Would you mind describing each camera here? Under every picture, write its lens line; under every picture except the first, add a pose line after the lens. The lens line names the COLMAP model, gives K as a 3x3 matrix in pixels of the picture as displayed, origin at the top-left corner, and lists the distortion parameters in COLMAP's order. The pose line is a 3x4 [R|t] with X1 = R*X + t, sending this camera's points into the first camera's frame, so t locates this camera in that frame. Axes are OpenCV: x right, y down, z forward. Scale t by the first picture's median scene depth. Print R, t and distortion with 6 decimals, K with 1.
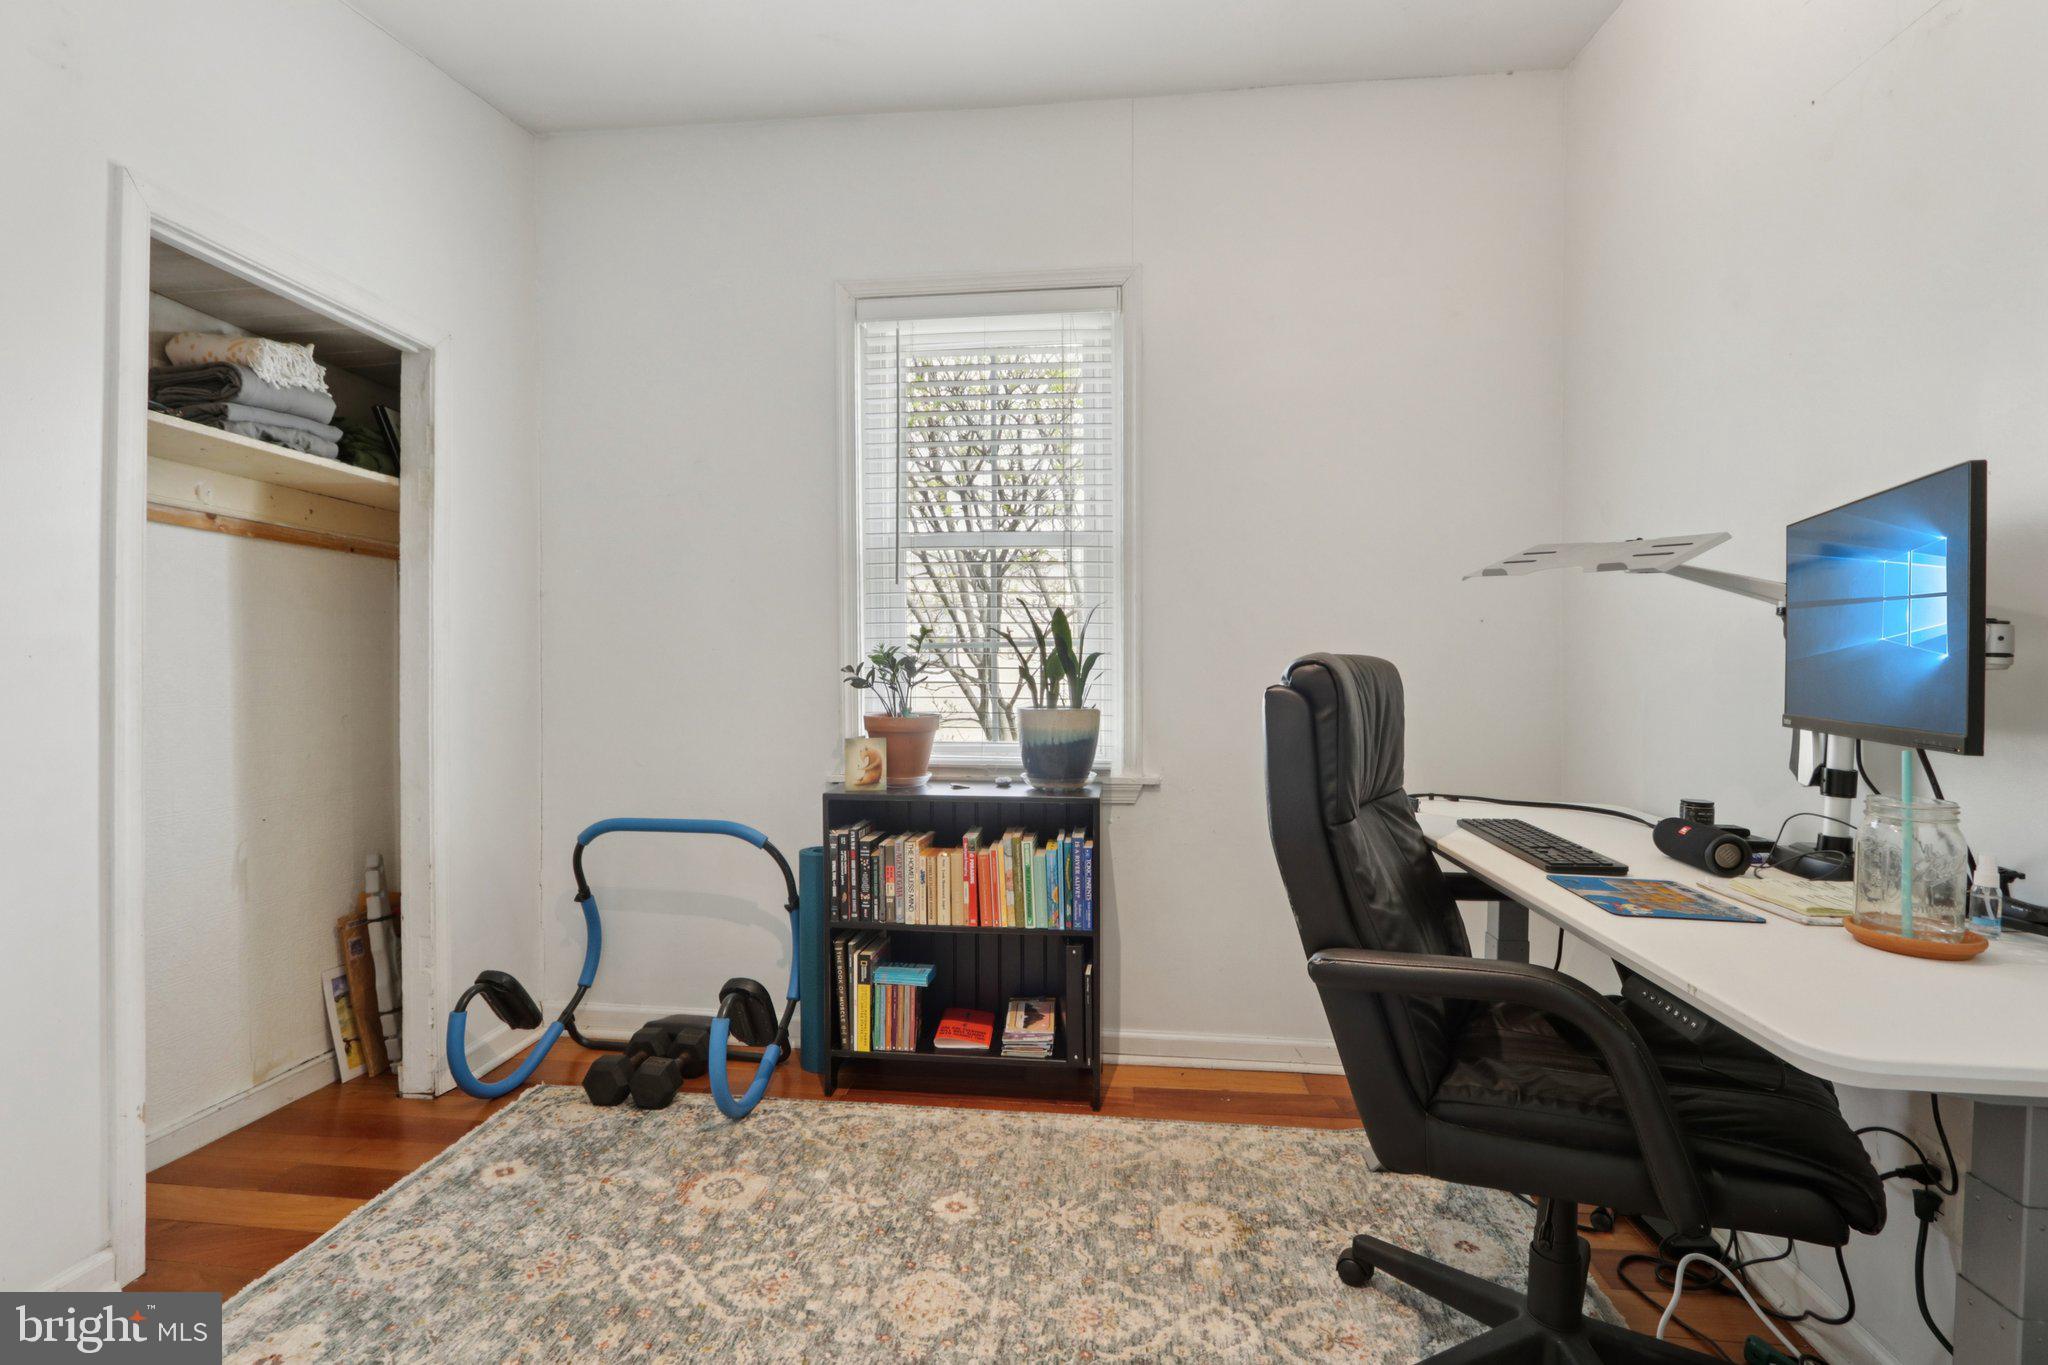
lens RADIAL K [[963.6, 0, 1018.8], [0, 963.6, 662.3], [0, 0, 1]] dist [-0.013370, -0.000122]
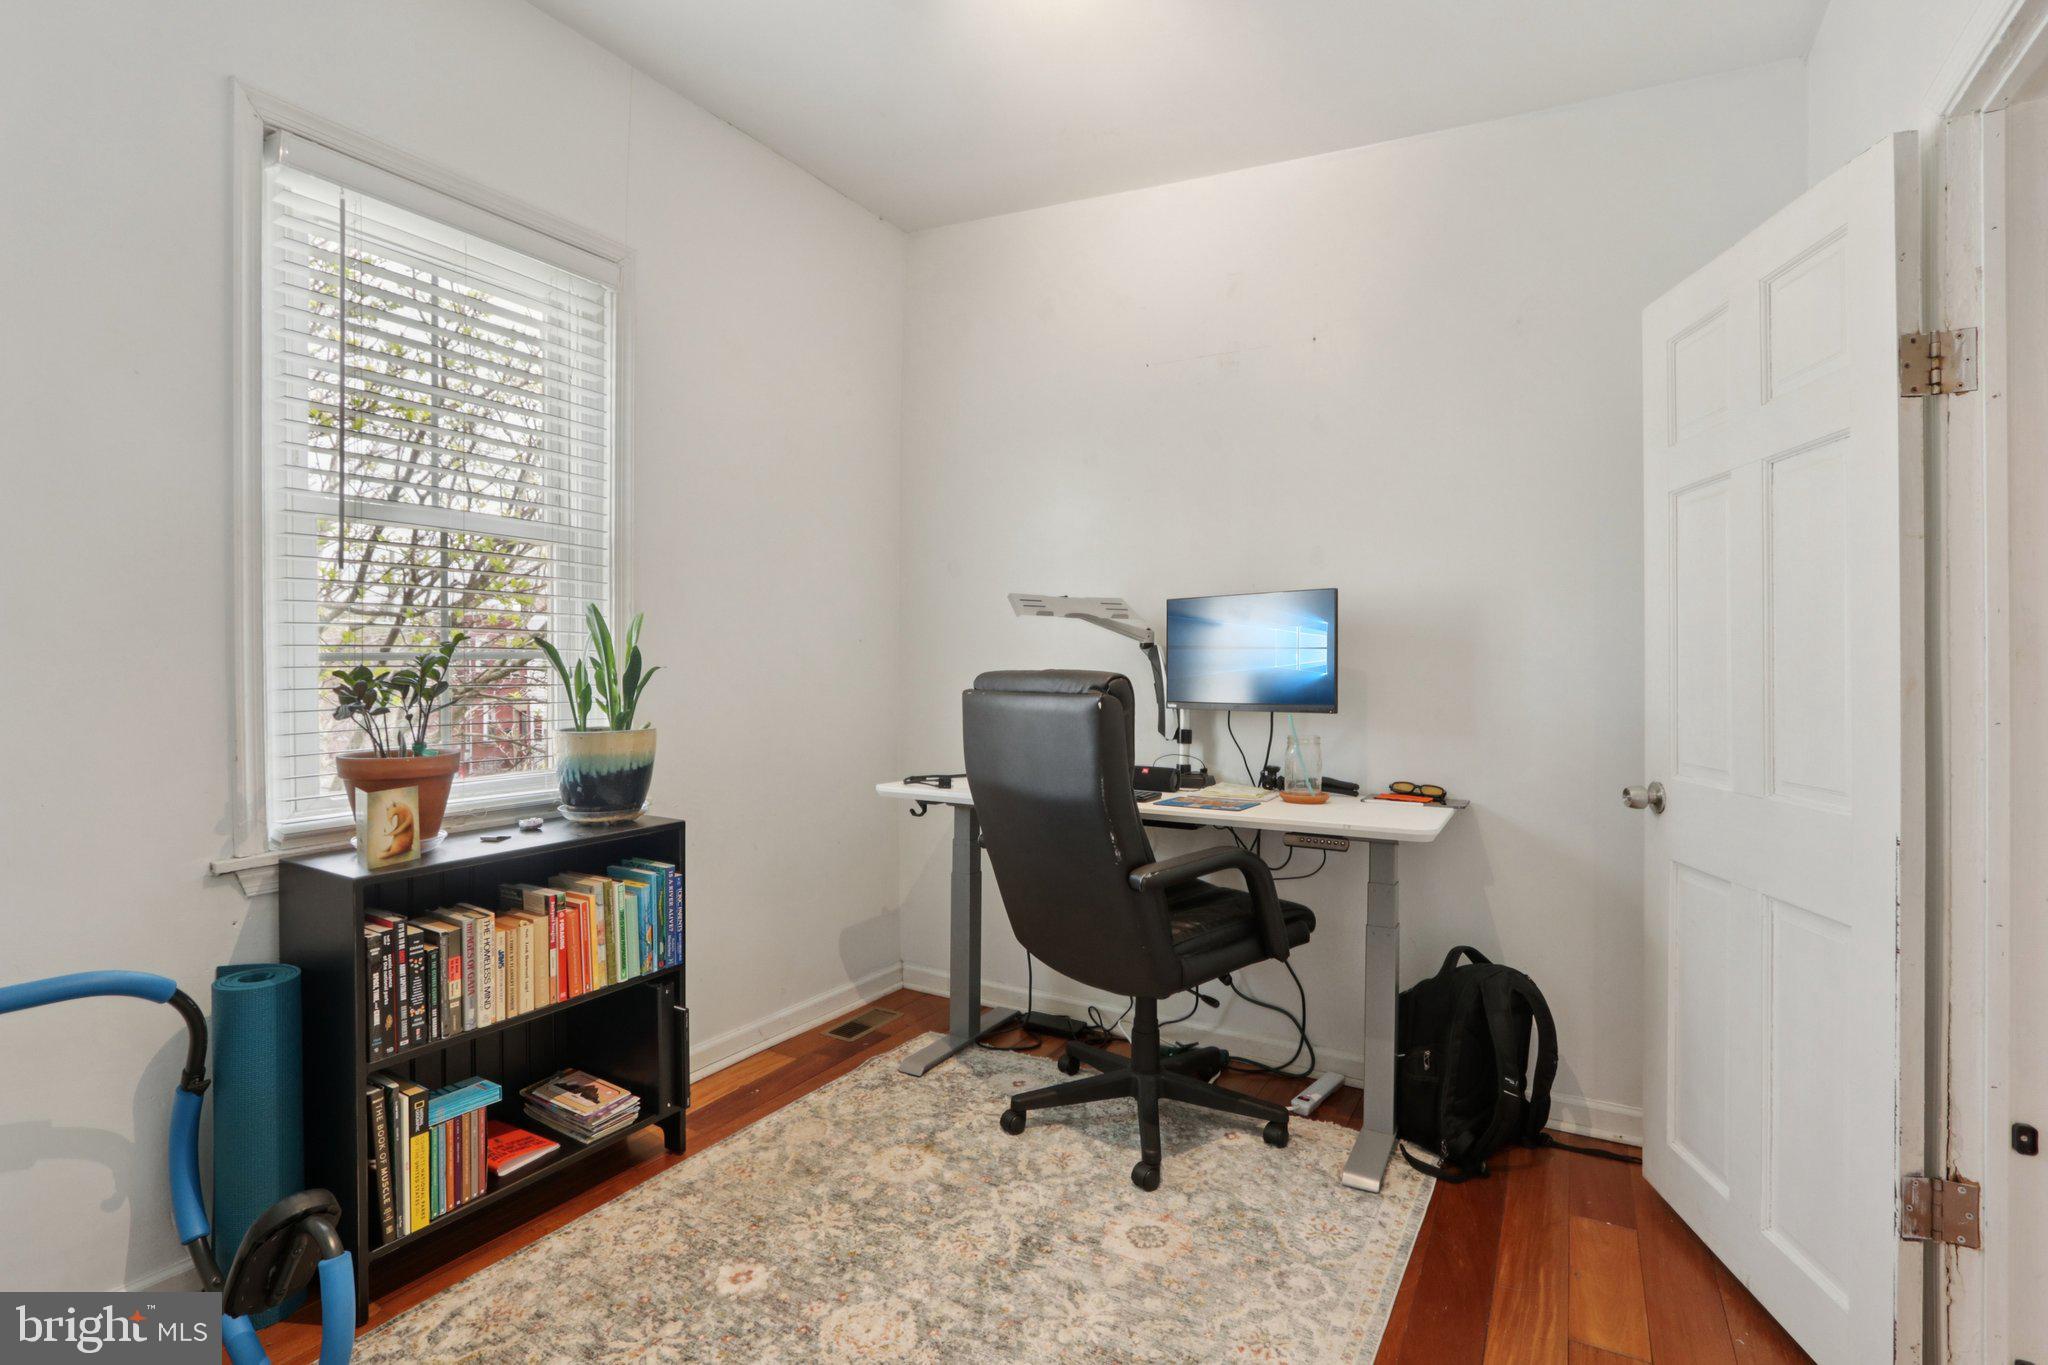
lens RADIAL K [[963.6, 0, 1018.8], [0, 963.6, 662.3], [0, 0, 1]] dist [-0.013370, -0.000122]
pose [[0.405424, 0.000703, 0.914129, -0.632094], [0.000606, 0.999999, -0.001038, -0.013180], [-0.914129, 0.000974, 0.405423, 0.311277]]
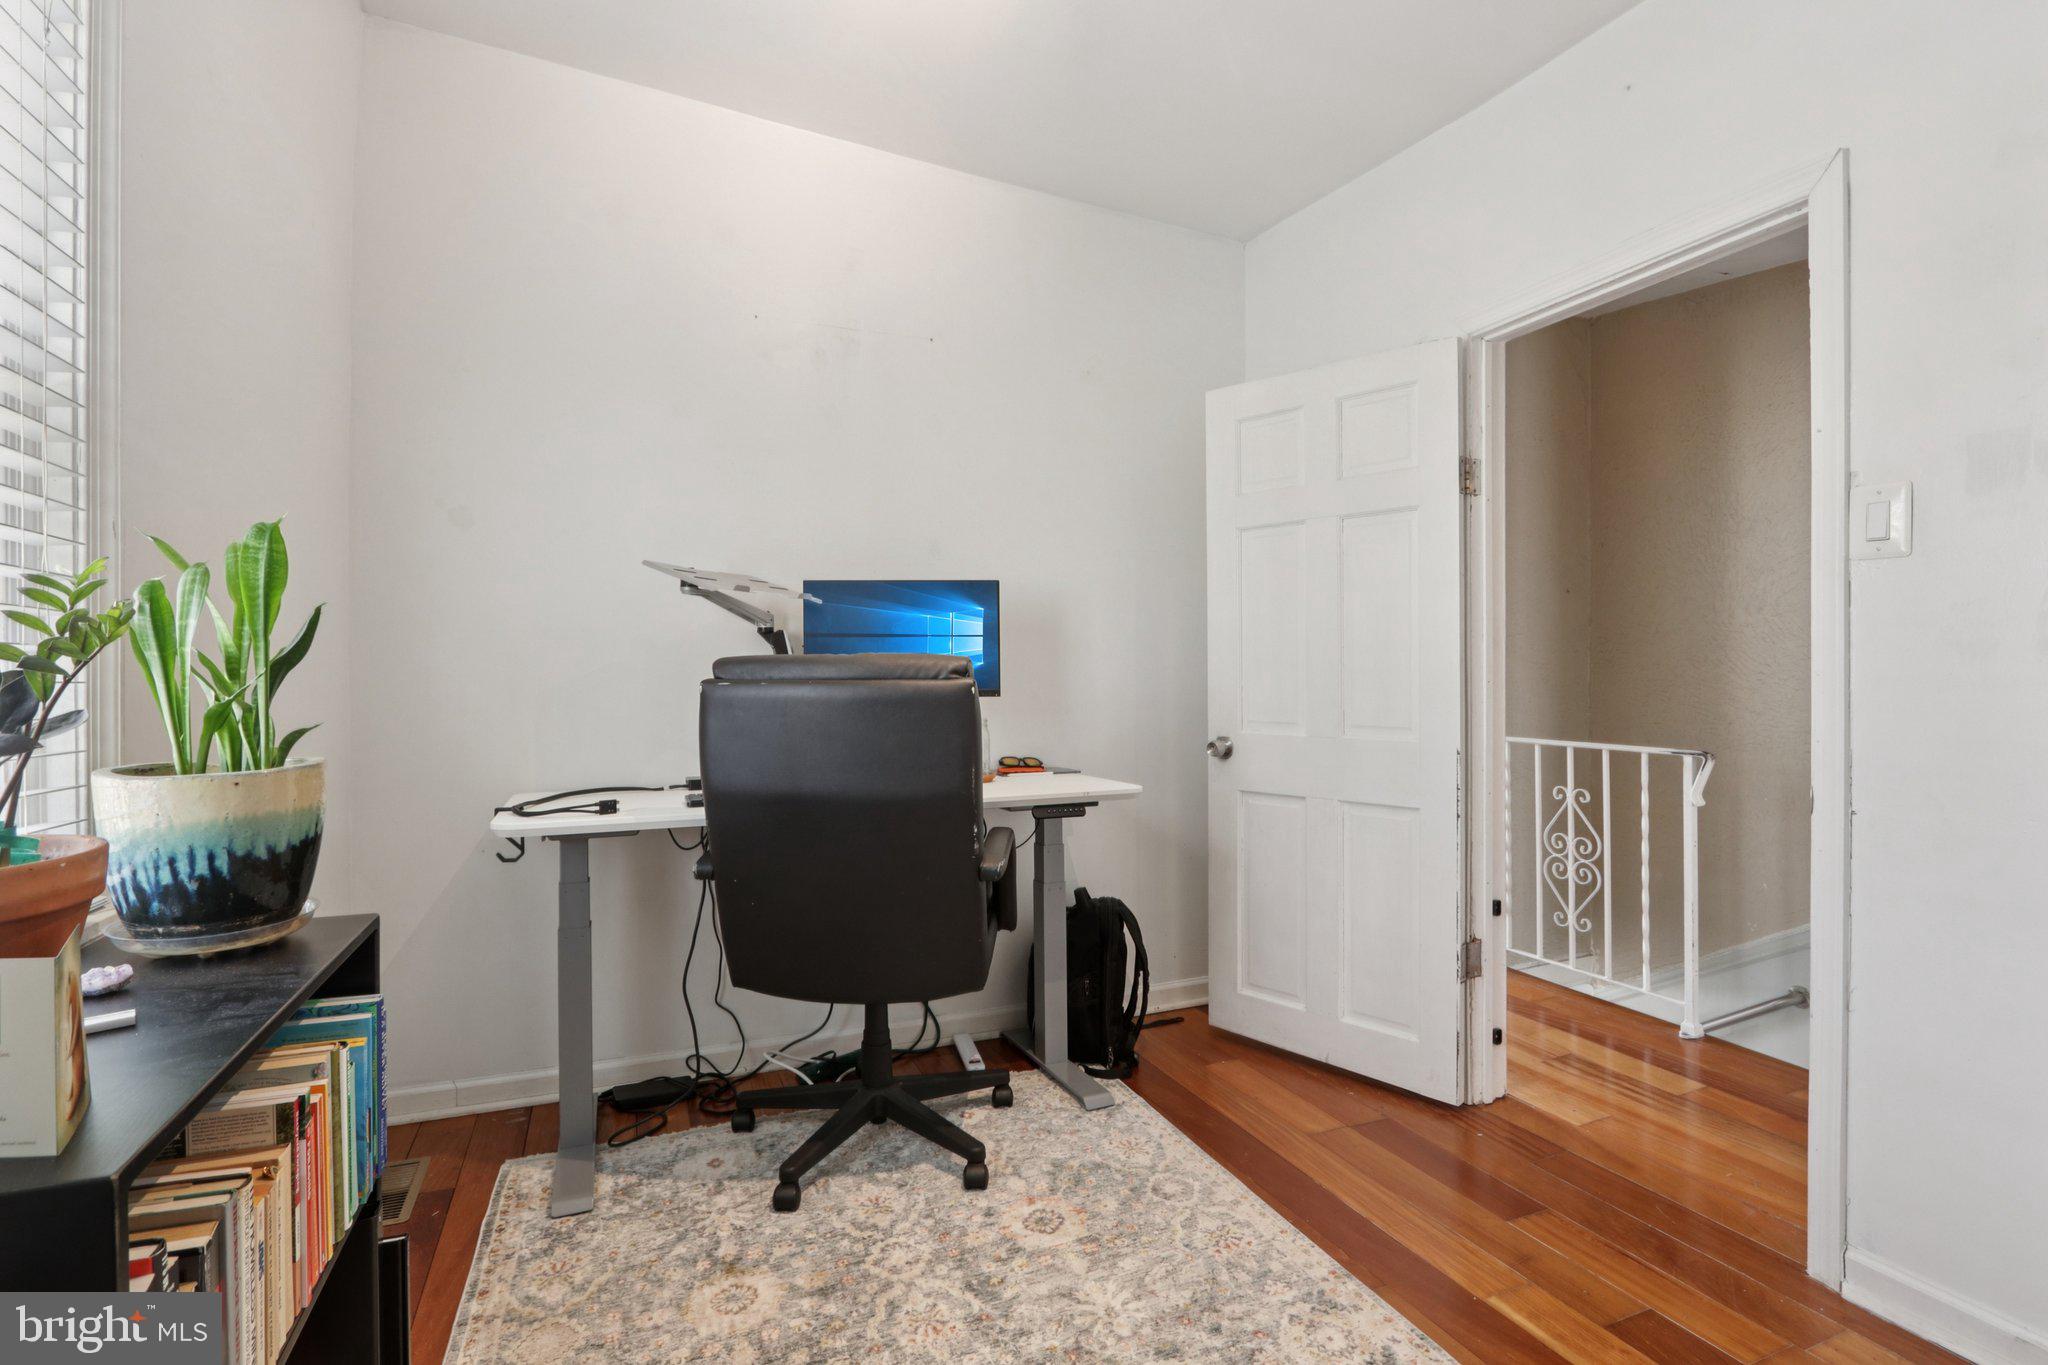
lens RADIAL K [[963.6, 0, 1018.8], [0, 963.6, 662.3], [0, 0, 1]] dist [-0.013370, -0.000122]
pose [[-0.477273, -0.000212, 0.878755, -0.549091], [0.002510, 0.999996, 0.001605, -0.000577], [-0.878751, 0.002972, -0.477271, 0.919358]]
